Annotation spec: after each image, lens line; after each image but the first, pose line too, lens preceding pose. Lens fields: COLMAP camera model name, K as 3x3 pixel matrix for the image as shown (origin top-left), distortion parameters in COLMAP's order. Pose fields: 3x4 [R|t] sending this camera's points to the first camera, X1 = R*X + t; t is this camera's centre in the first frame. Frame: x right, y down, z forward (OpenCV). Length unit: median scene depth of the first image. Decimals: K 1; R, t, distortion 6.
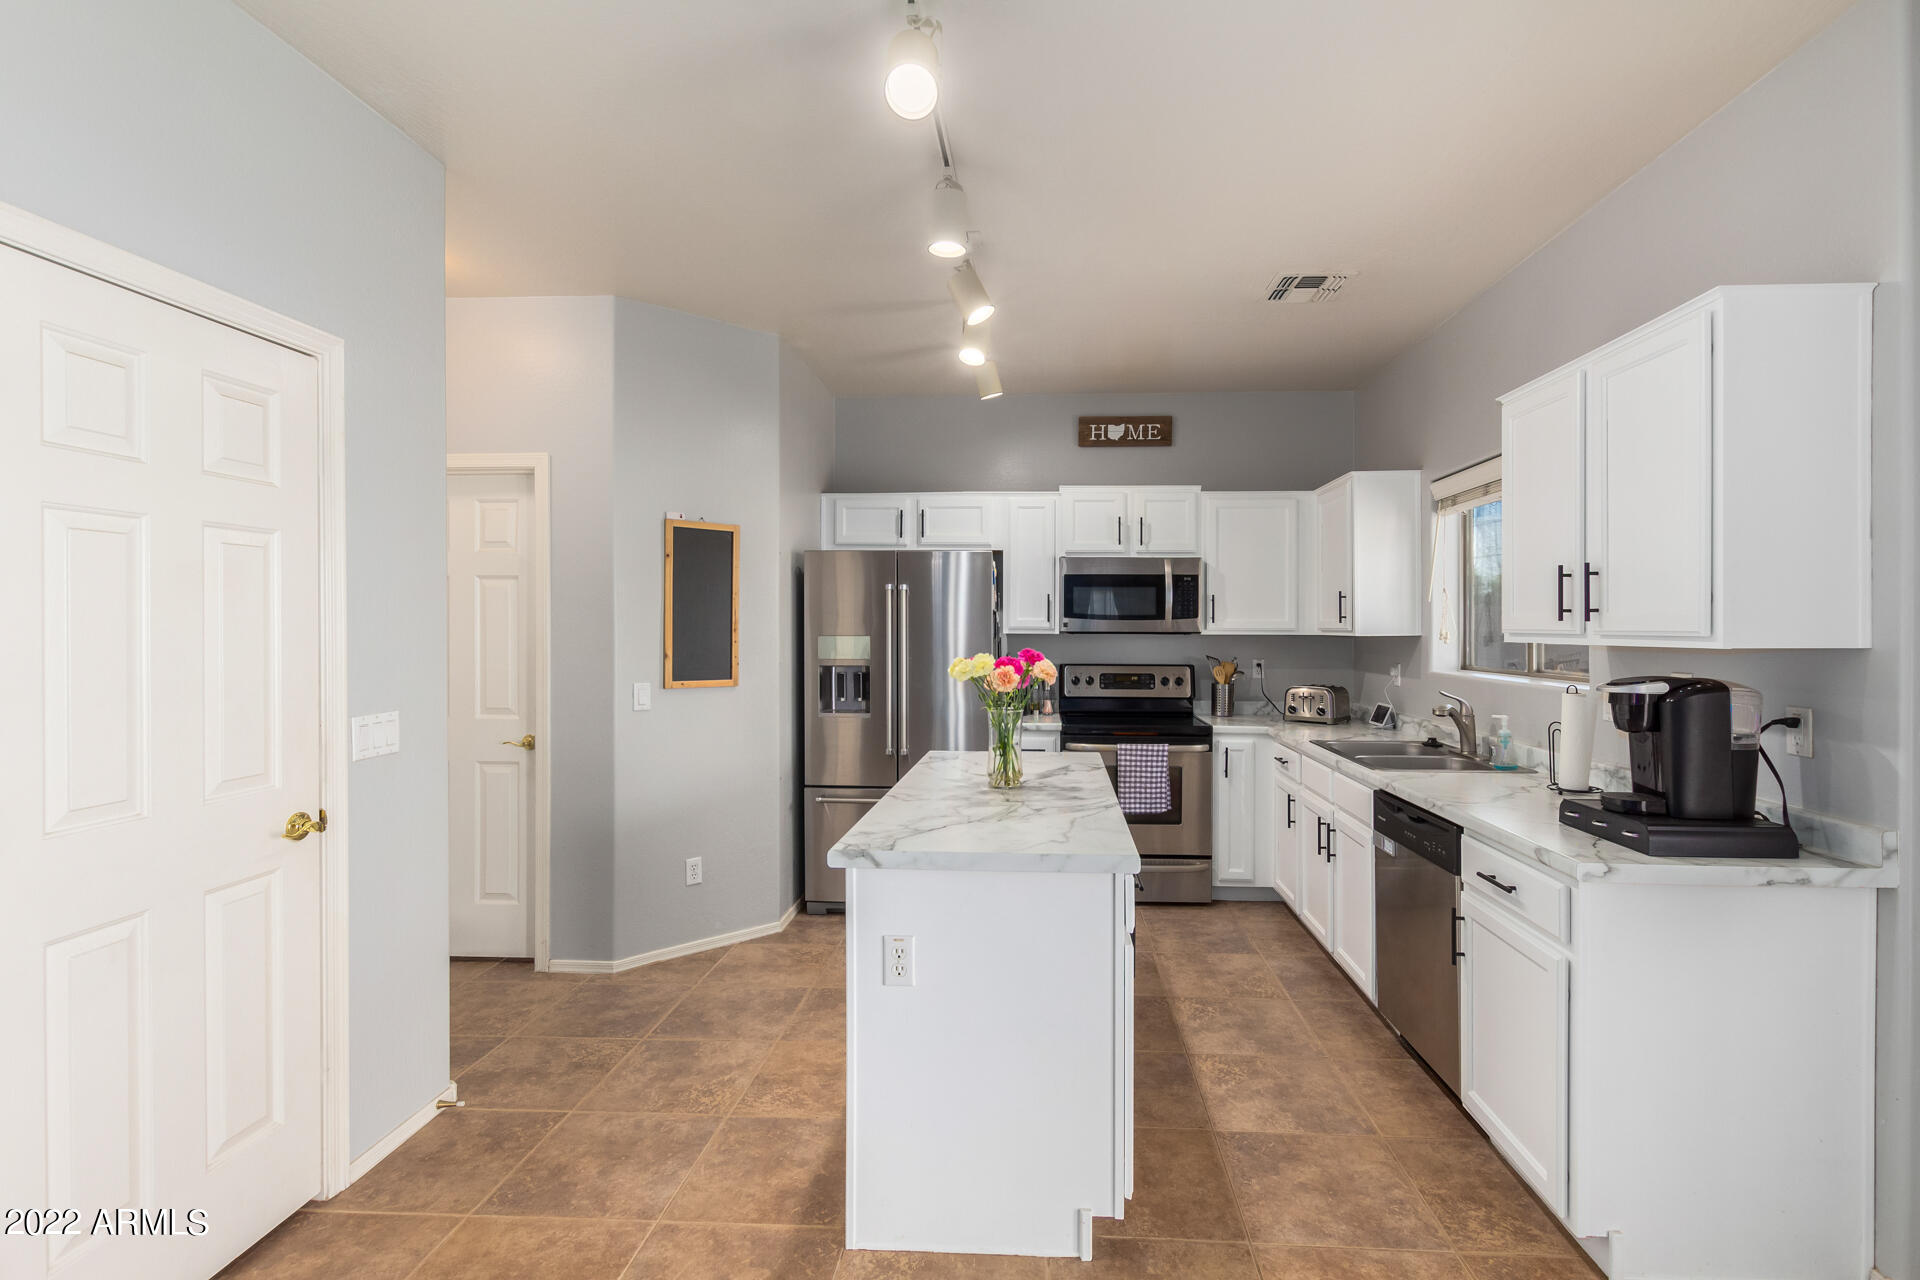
lens RADIAL K [[896.9, 0, 977.9], [0, 896.9, 633.9], [0, 0, 1]] dist [0.001490, -0.001887]
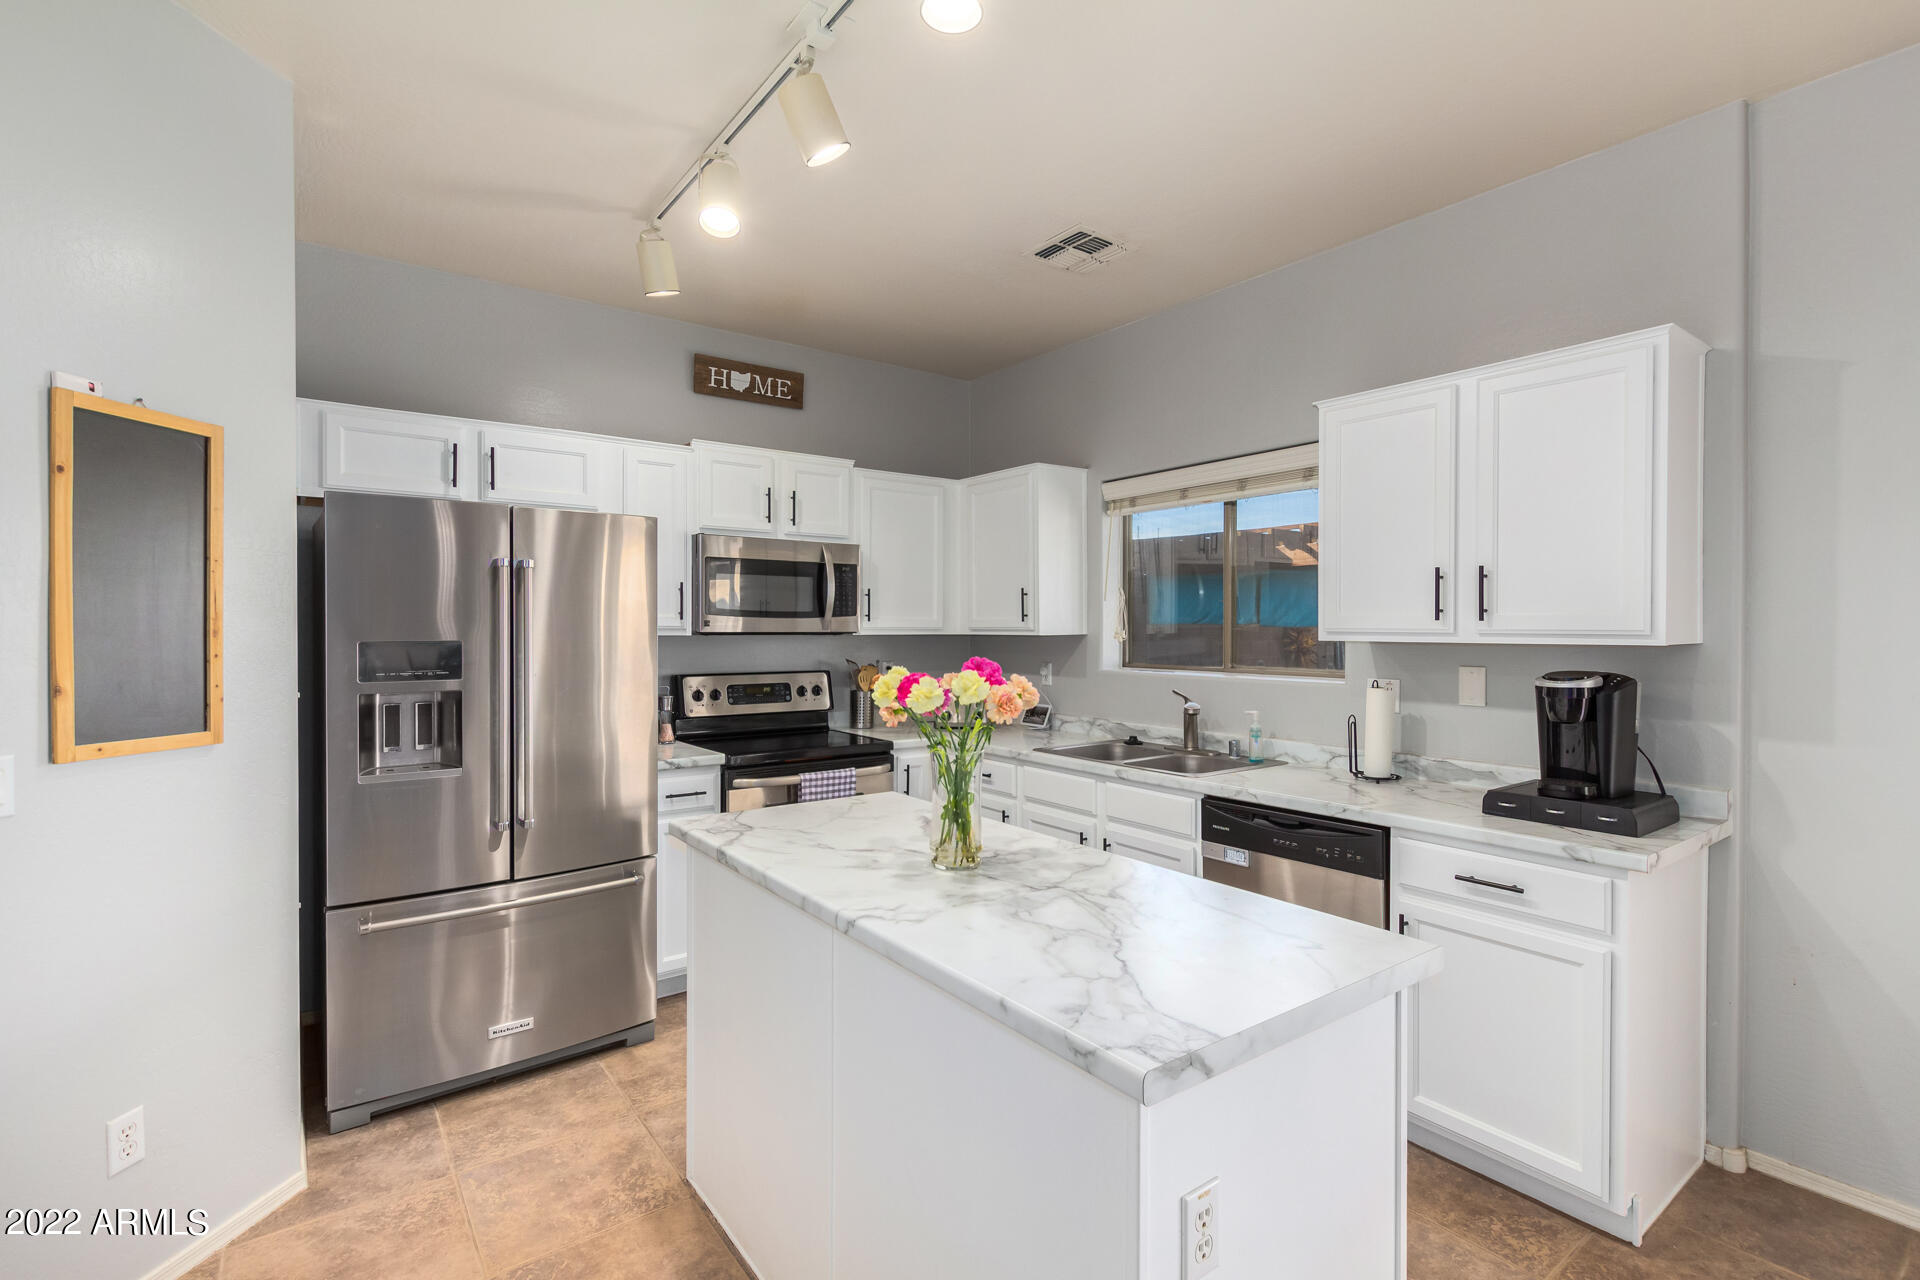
lens RADIAL K [[896.9, 0, 955.9], [0, 896.9, 635.5], [0, 0, 1]] dist [0.001490, -0.001887]
pose [[0.760927, -0.007369, 0.648796, -0.238280], [0.005122, 0.999973, 0.005351, -0.002822], [-0.648818, -0.000749, 0.760944, 0.292278]]
